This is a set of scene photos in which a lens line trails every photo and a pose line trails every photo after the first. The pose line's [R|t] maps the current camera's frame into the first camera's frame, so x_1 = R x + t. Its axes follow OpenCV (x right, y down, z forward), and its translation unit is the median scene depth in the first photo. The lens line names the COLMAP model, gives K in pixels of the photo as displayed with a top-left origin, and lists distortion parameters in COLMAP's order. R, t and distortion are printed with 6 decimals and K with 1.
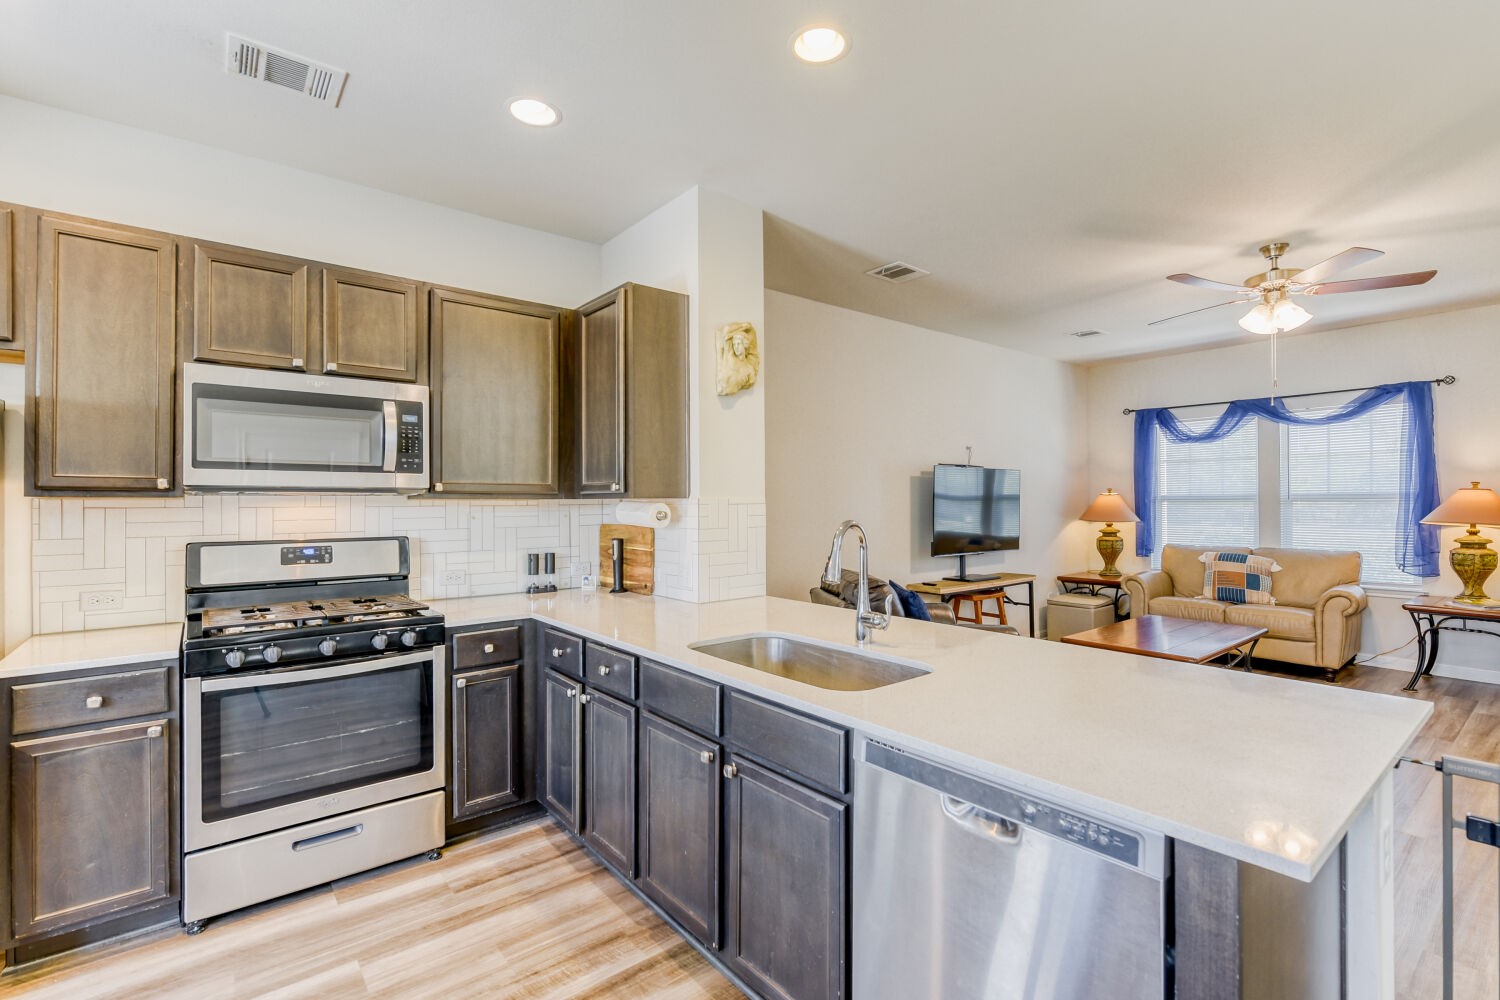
lens RADIAL K [[696.9, 0, 726.1], [0, 696.9, 498.8], [0, 0, 1]] dist [-0.000762, -0.000511]
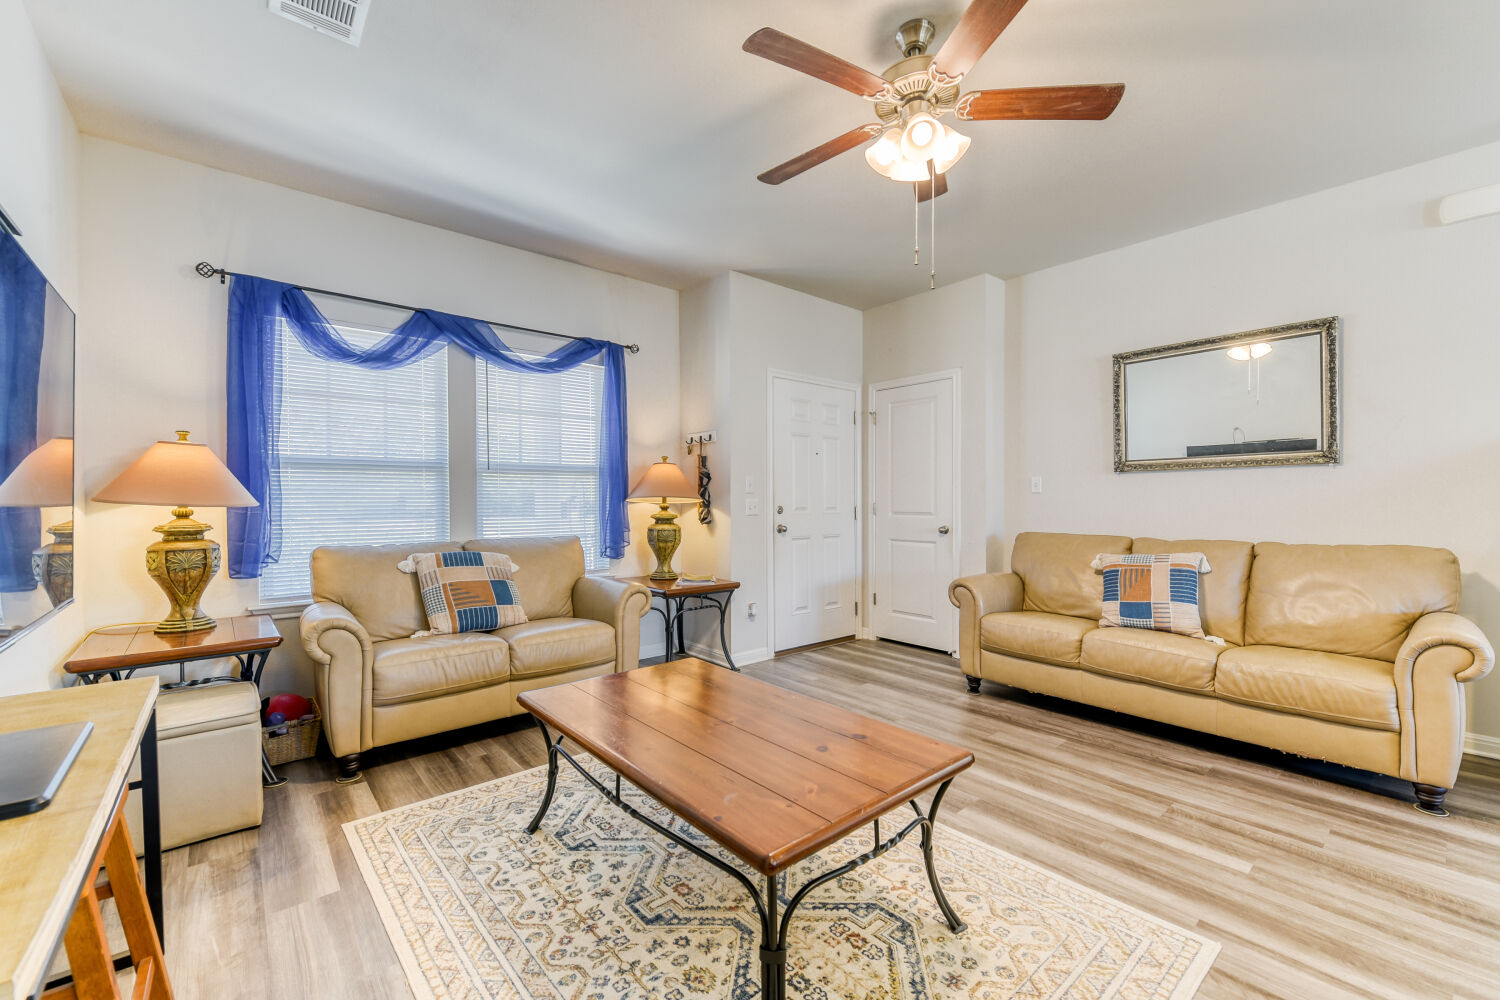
lens RADIAL K [[611.1, 0, 750.0], [0, 611.1, 500.0], [0, 0, 1]] dist [0.000874, 0.000063]
pose [[-0.062359, 0.003997, 0.998046, 0.204056], [-0.003189, 0.999986, -0.004204, 0.040526], [-0.998049, -0.003445, -0.062345, 0.929164]]
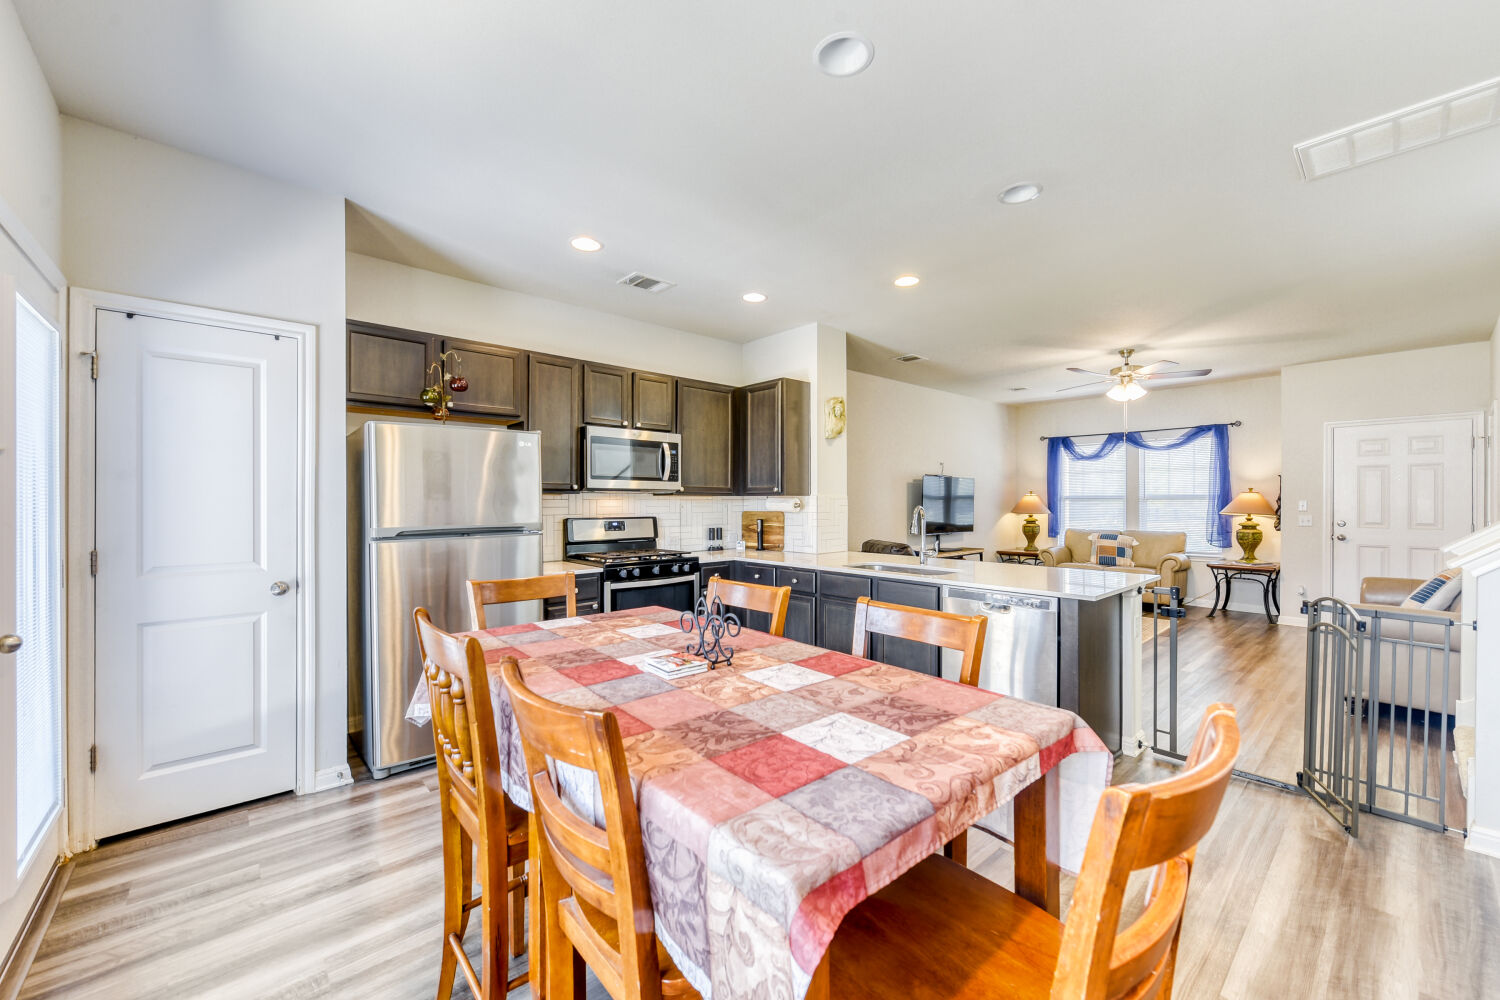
lens RADIAL K [[595.3, 0, 759.5], [0, 595.3, 502.8], [0, 0, 1]] dist [0.001542, 0.000039]
pose [[0.996705, 0.002054, 0.081084, -0.166243], [-0.002597, 0.999975, 0.006582, 0.004162], [-0.081068, -0.006771, 0.996686, -0.280266]]
